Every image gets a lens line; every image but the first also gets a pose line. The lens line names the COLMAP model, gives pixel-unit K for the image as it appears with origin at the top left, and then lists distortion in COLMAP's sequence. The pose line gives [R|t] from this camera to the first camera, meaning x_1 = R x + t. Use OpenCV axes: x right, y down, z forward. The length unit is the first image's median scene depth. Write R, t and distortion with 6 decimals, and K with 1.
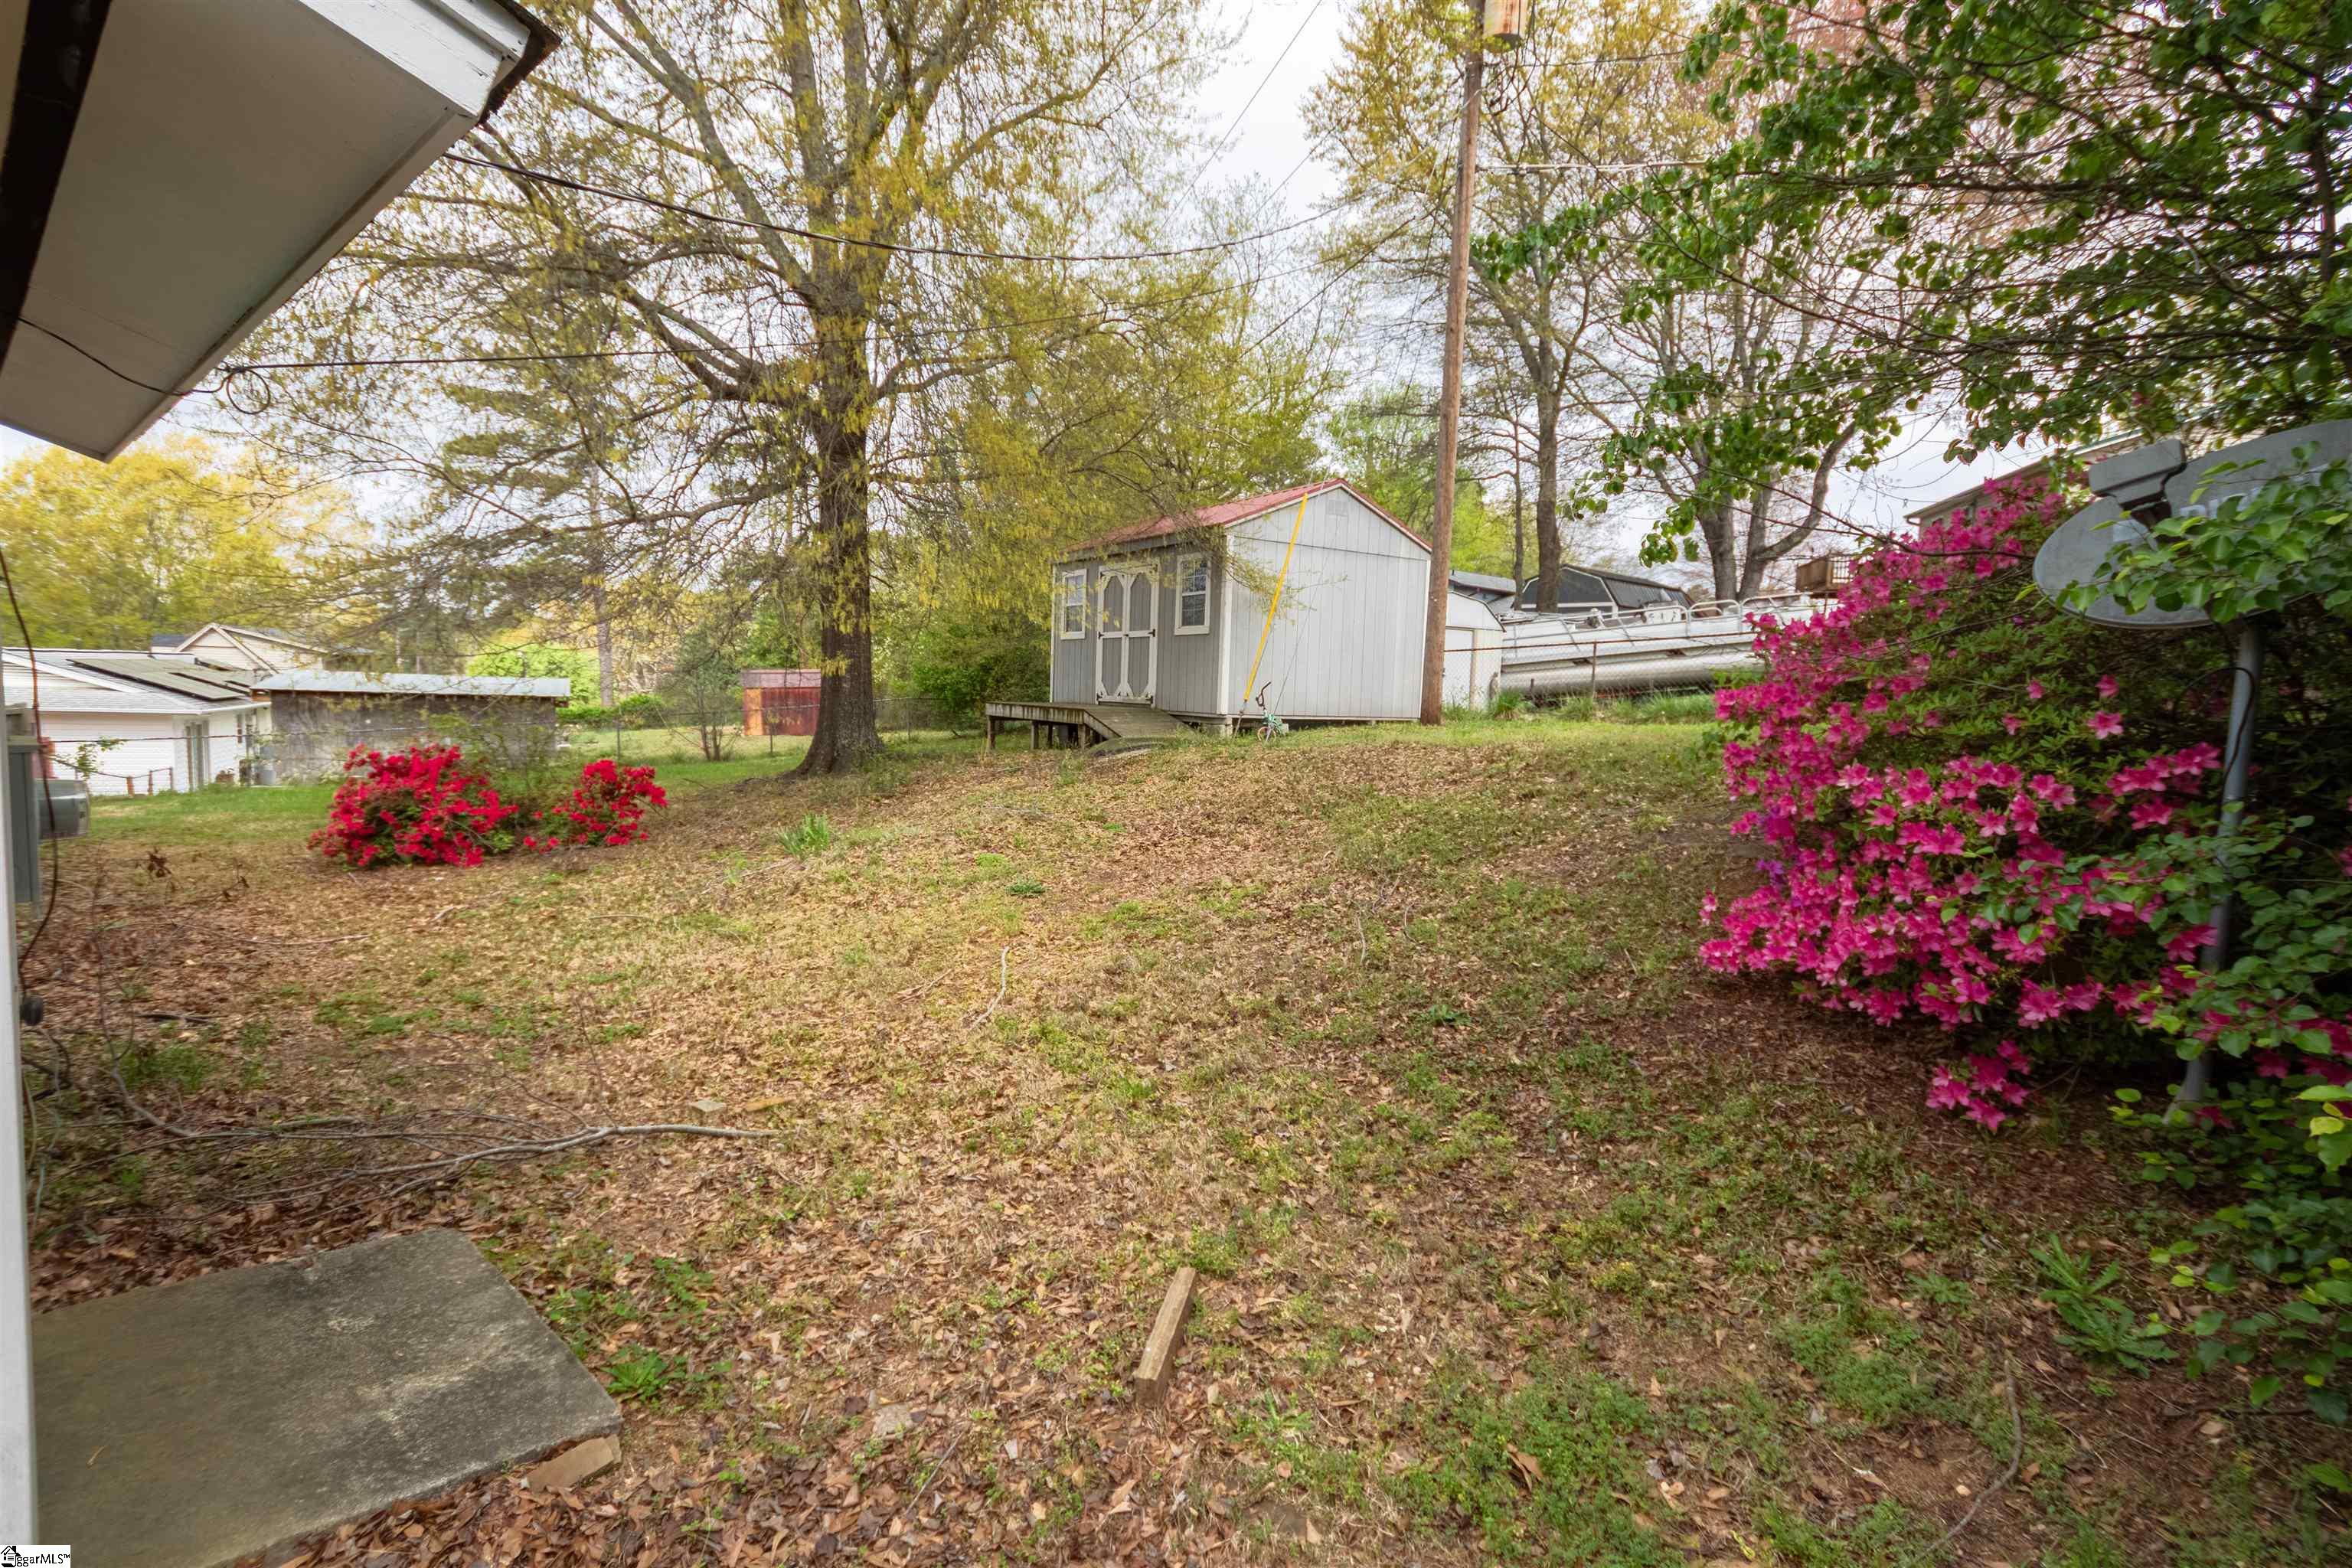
lens RADIAL K [[1116.7, 0, 1176.0], [0, 1116.7, 784.0], [0, 0, 1]] dist [0.000595, 0.000689]
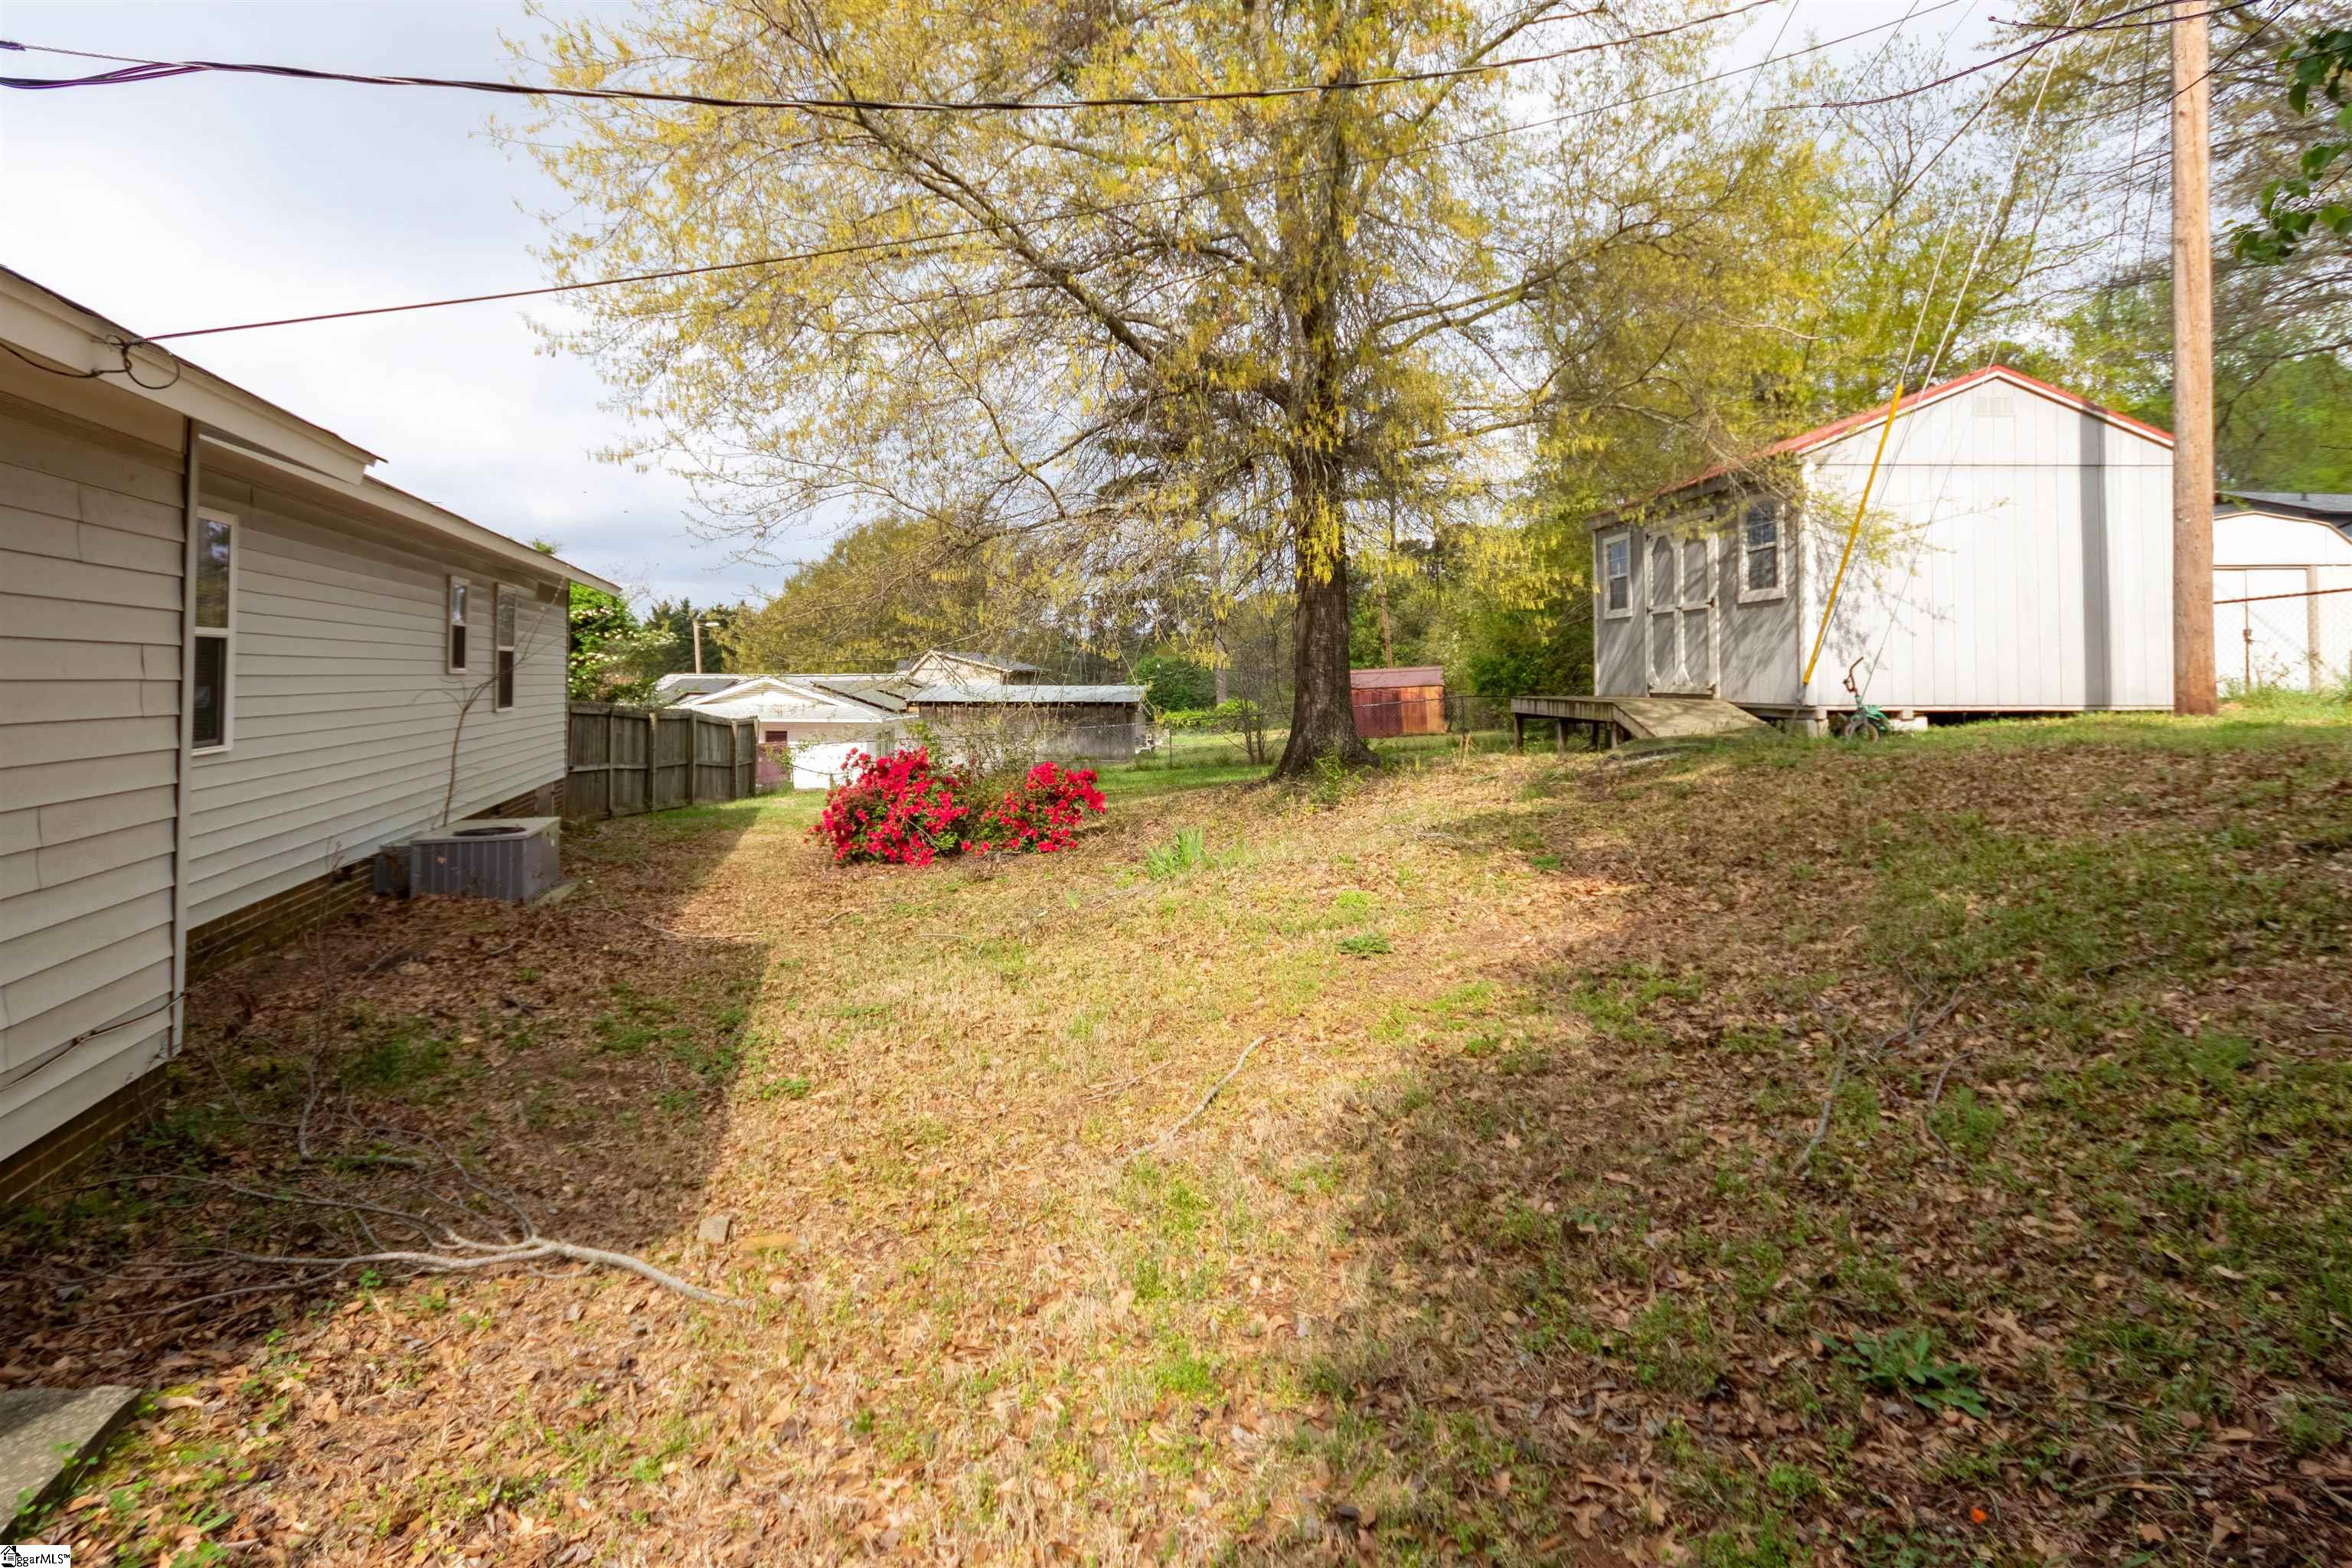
lens RADIAL K [[1129.3, 0, 1174.7], [0, 1129.3, 665.7], [0, 0, 1]] dist [0.001105, 0.000650]
pose [[0.846182, -0.038049, -0.531534, 0.085720], [-0.019112, 0.994639, -0.101626, -0.005520], [0.532551, 0.096153, 0.840918, 0.157966]]
